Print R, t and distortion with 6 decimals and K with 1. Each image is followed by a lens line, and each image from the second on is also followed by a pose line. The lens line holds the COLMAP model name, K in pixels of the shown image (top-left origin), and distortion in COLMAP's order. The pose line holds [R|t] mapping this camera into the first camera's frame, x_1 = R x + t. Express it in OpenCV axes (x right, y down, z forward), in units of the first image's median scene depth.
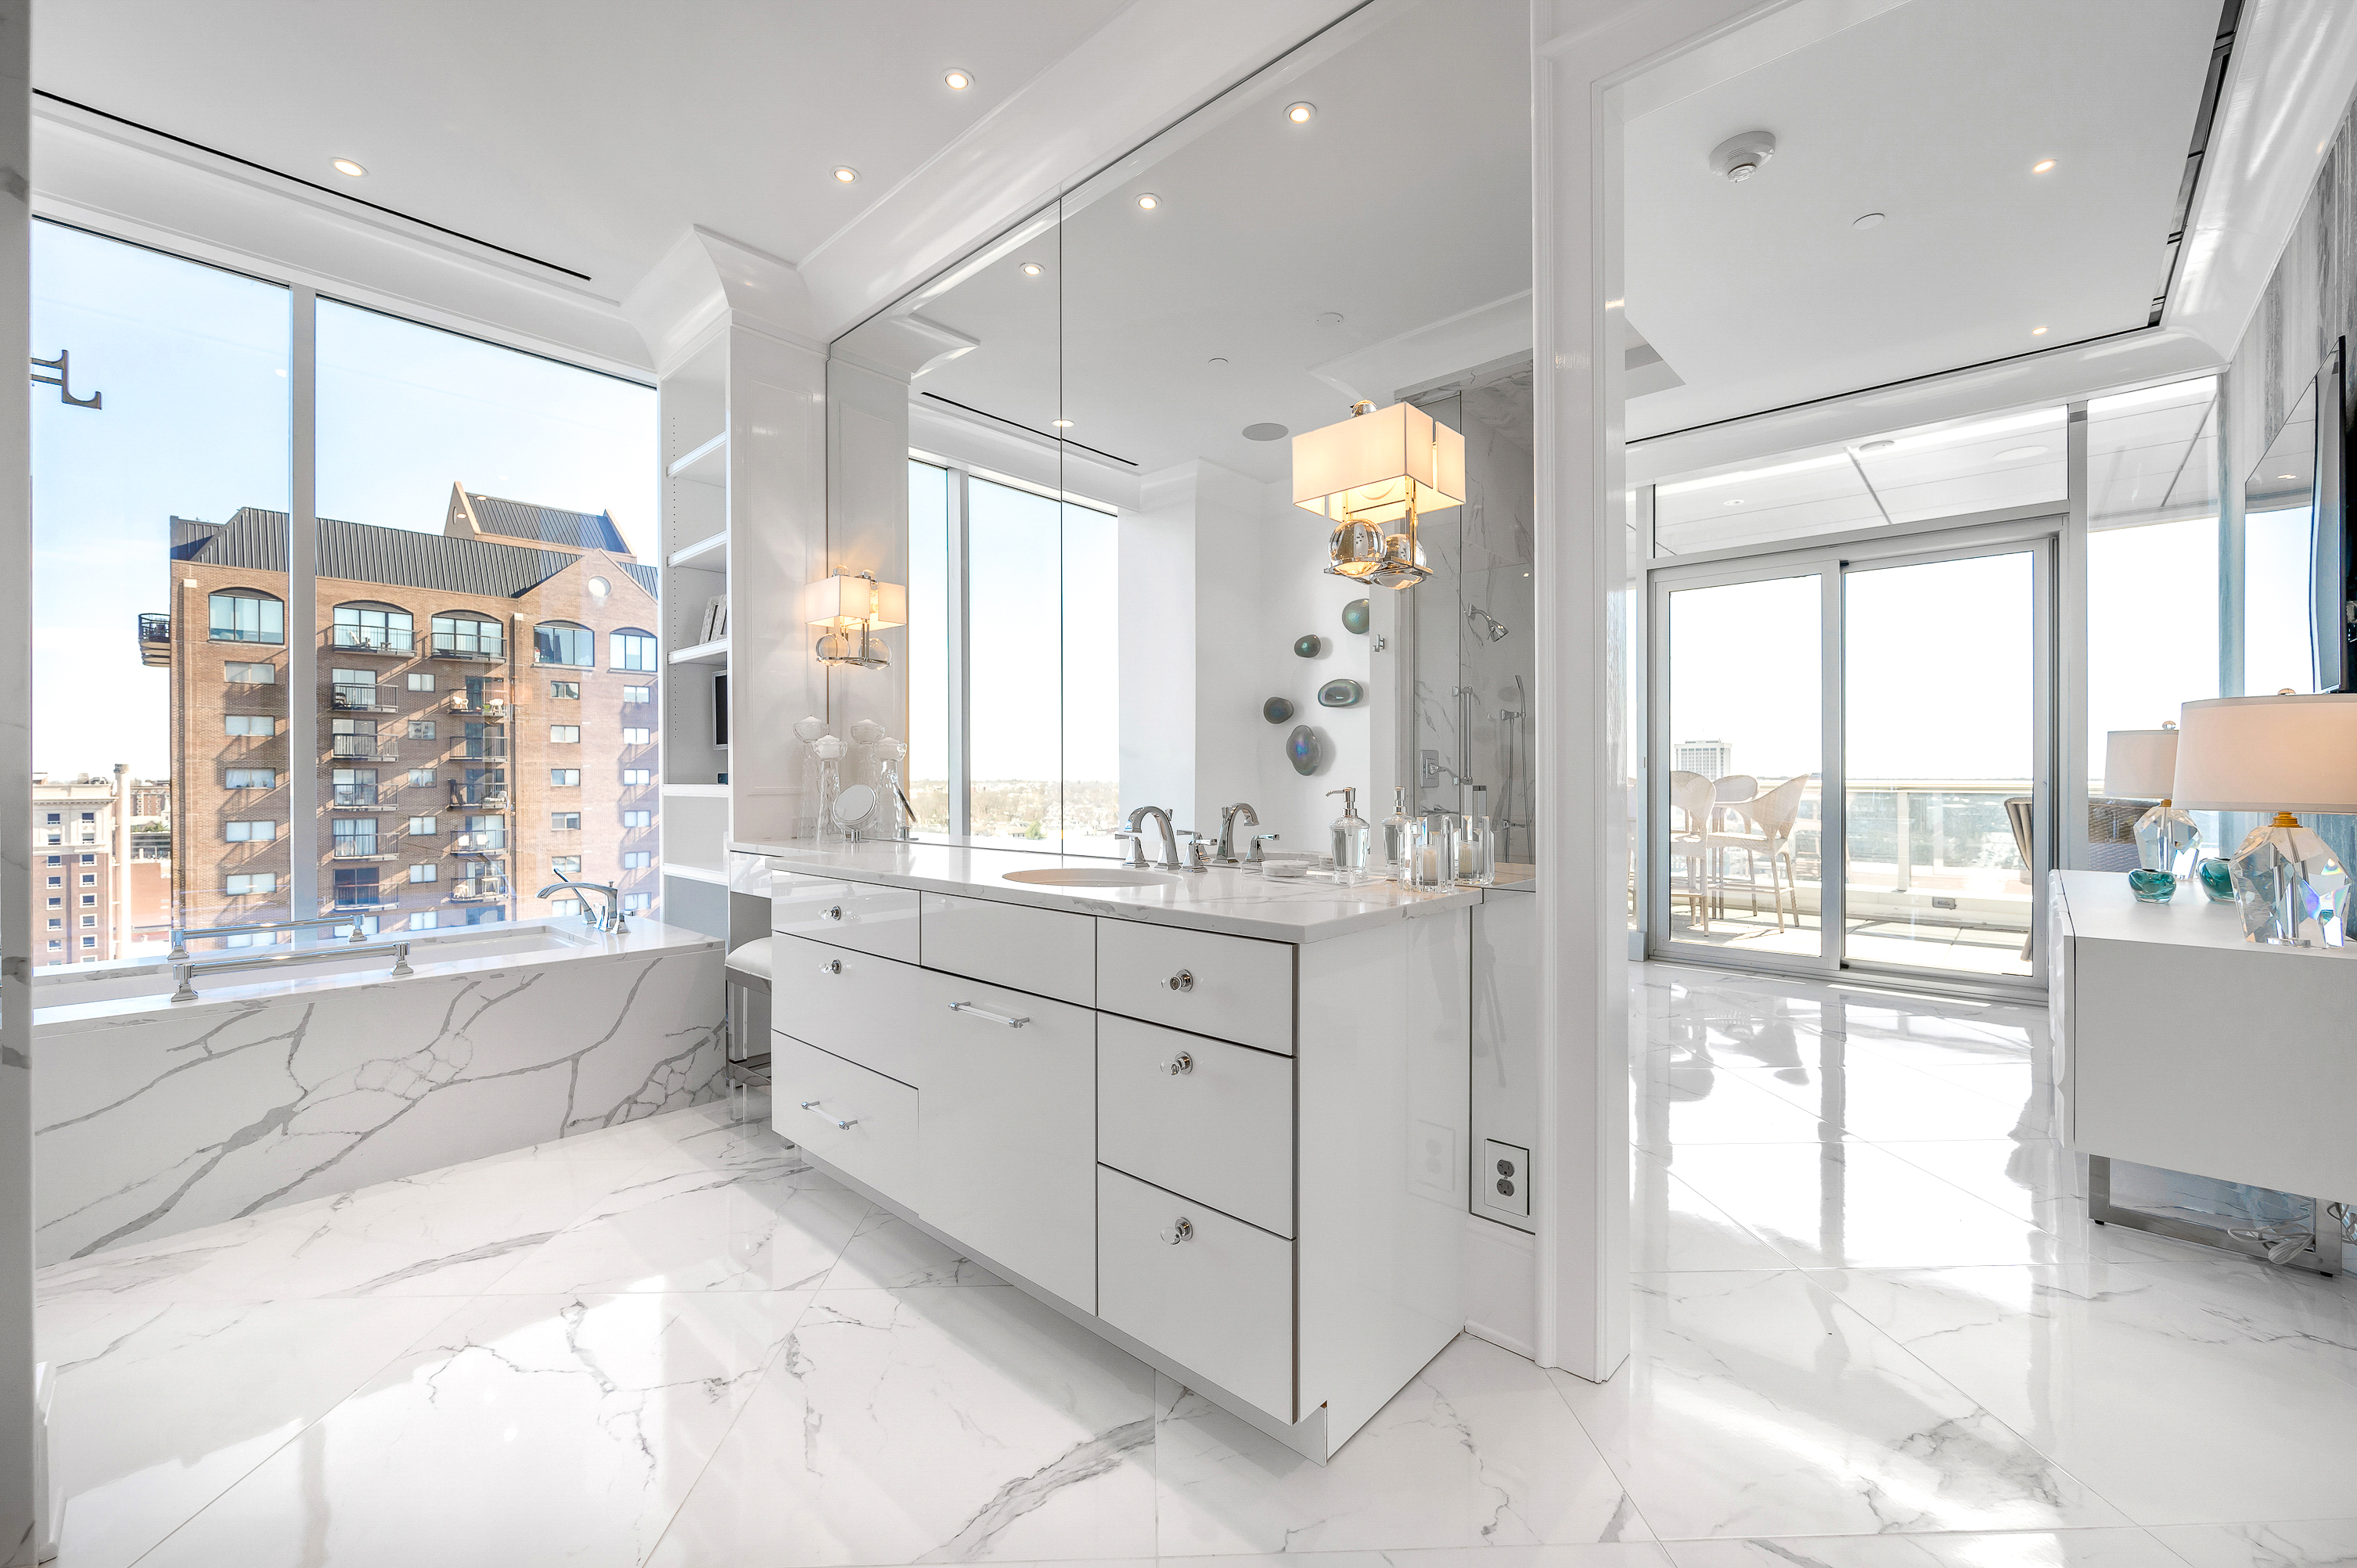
lens RADIAL K [[958.6, 0, 1196.8], [0, 958.6, 768.8], [0, 0, 1]] dist [-0.001114, -0.000047]
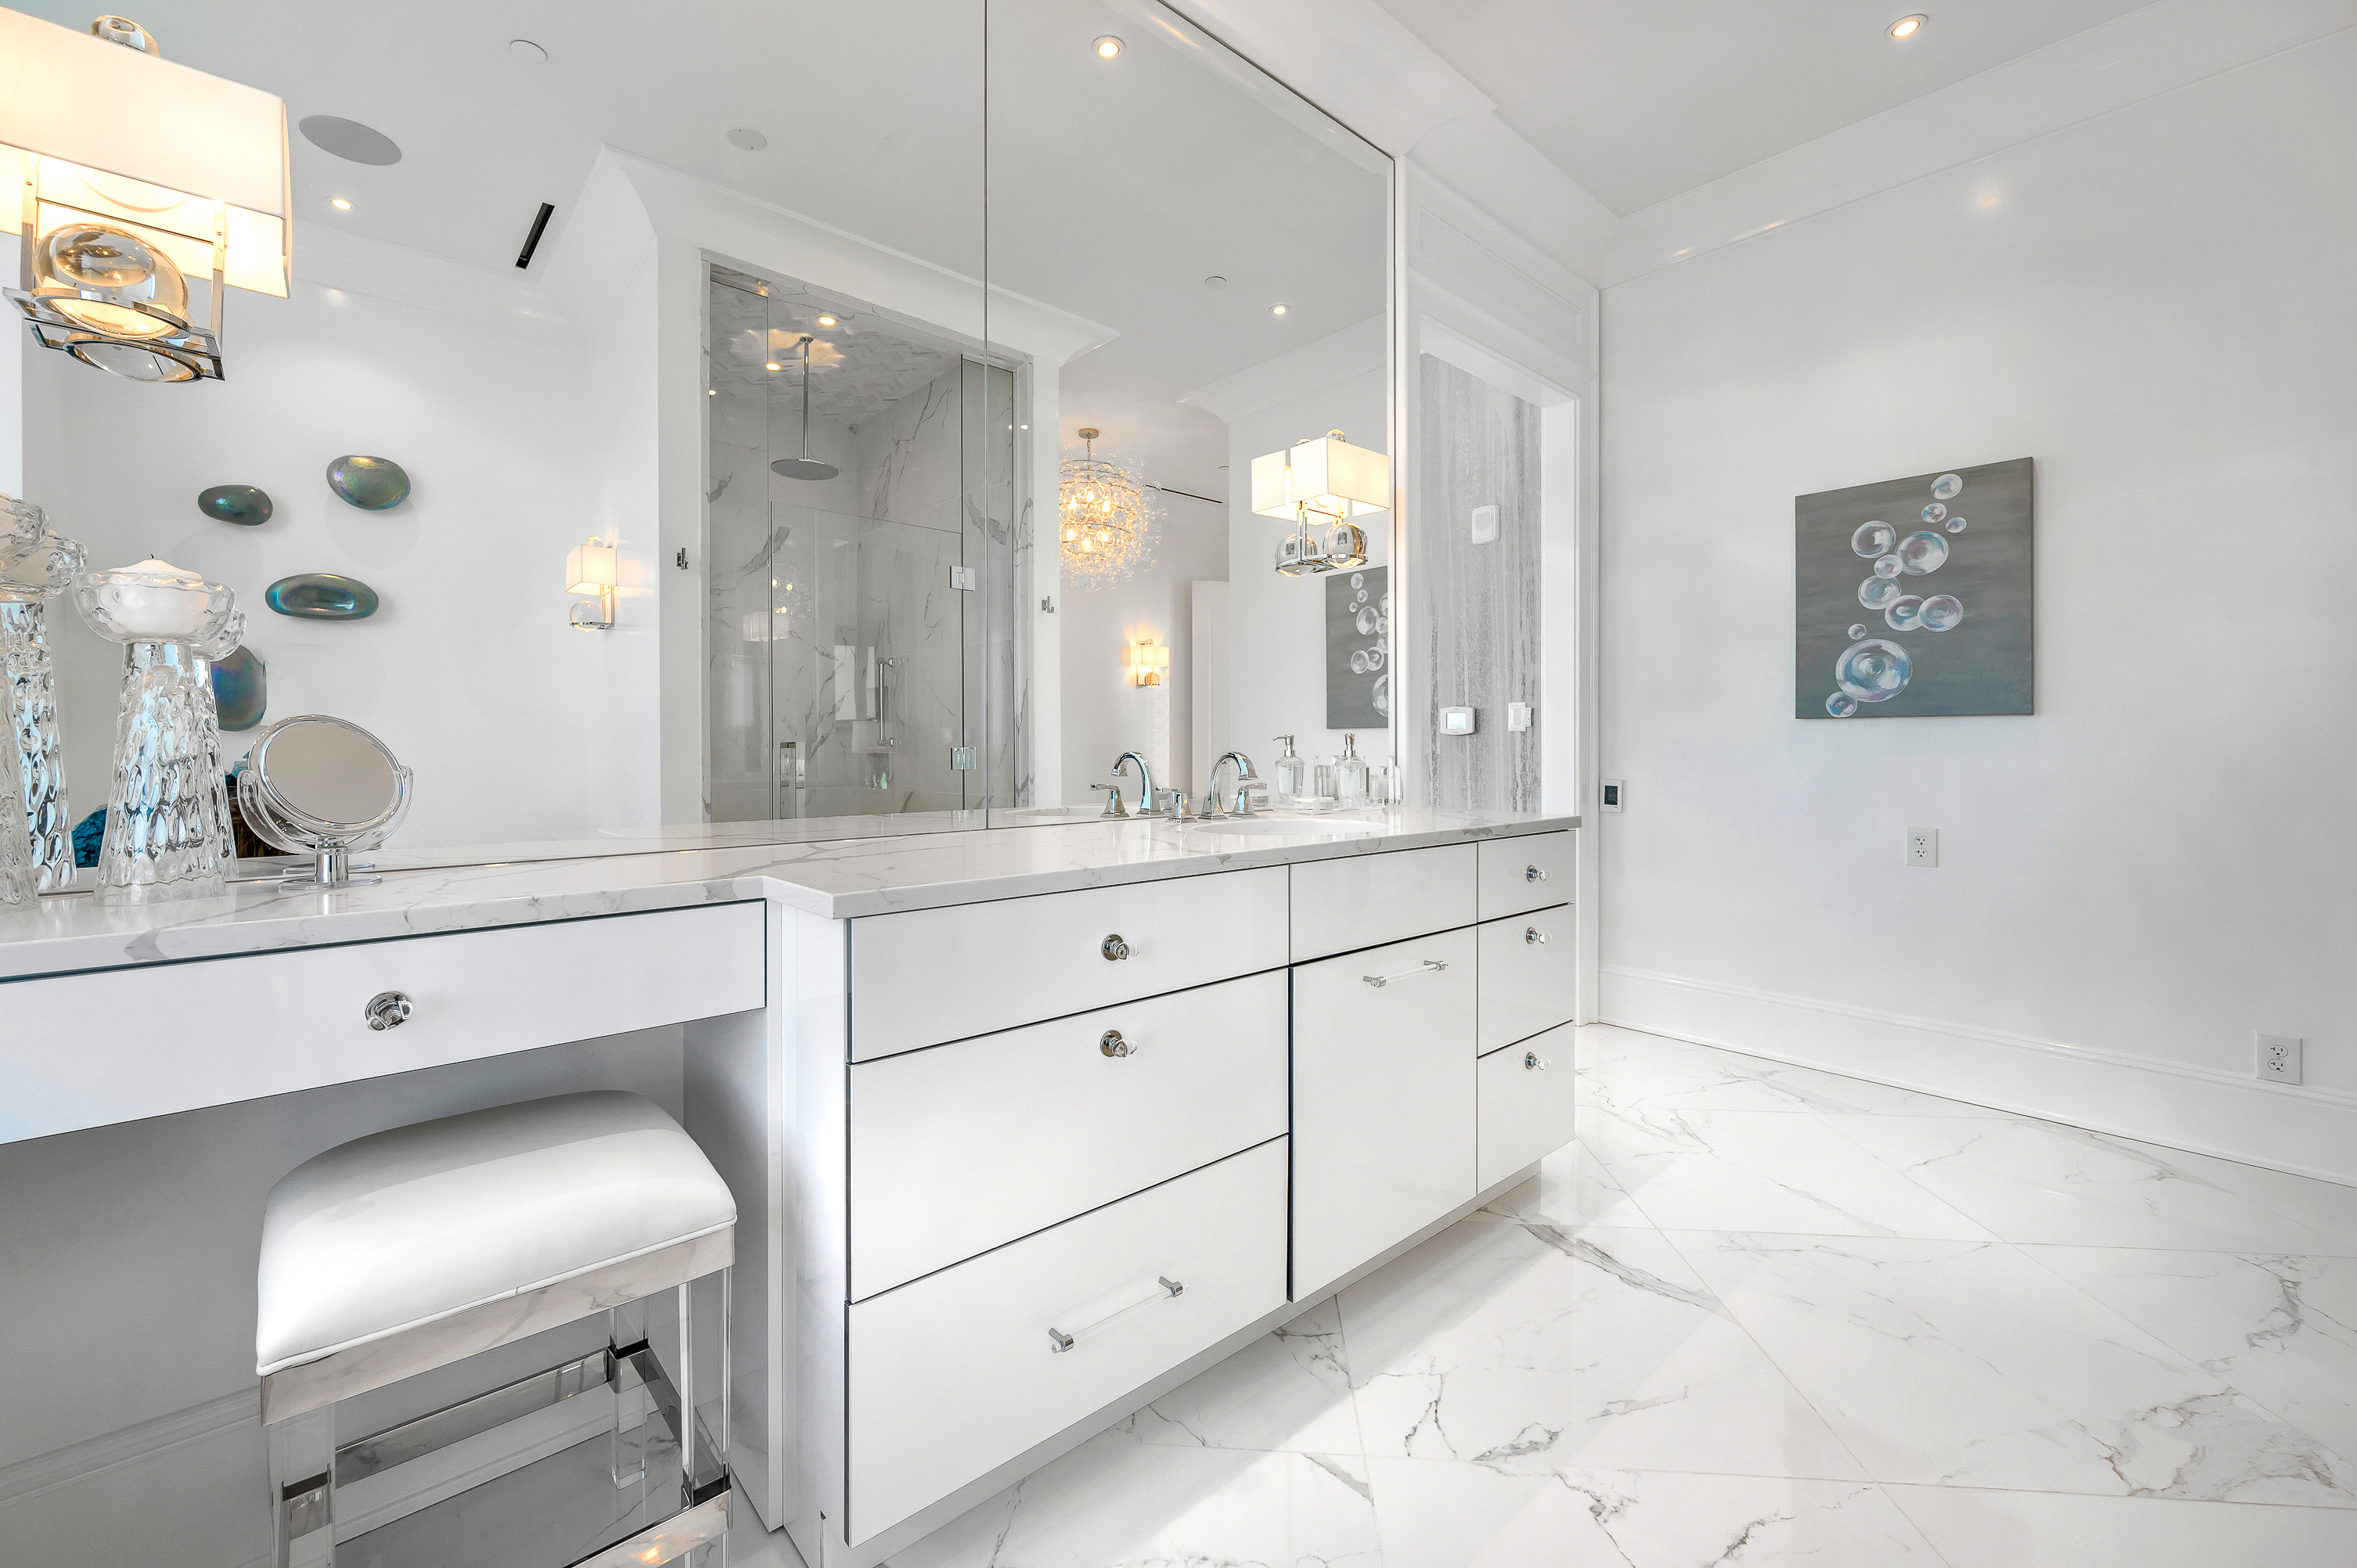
lens RADIAL K [[958.6, 0, 1196.8], [0, 958.6, 768.8], [0, 0, 1]] dist [-0.001114, -0.000047]
pose [[0.104921, -0.028141, 0.994082, -1.050074], [0.004698, 0.999602, 0.027801, 0.040550], [-0.994469, 0.001753, 0.105012, 1.031711]]
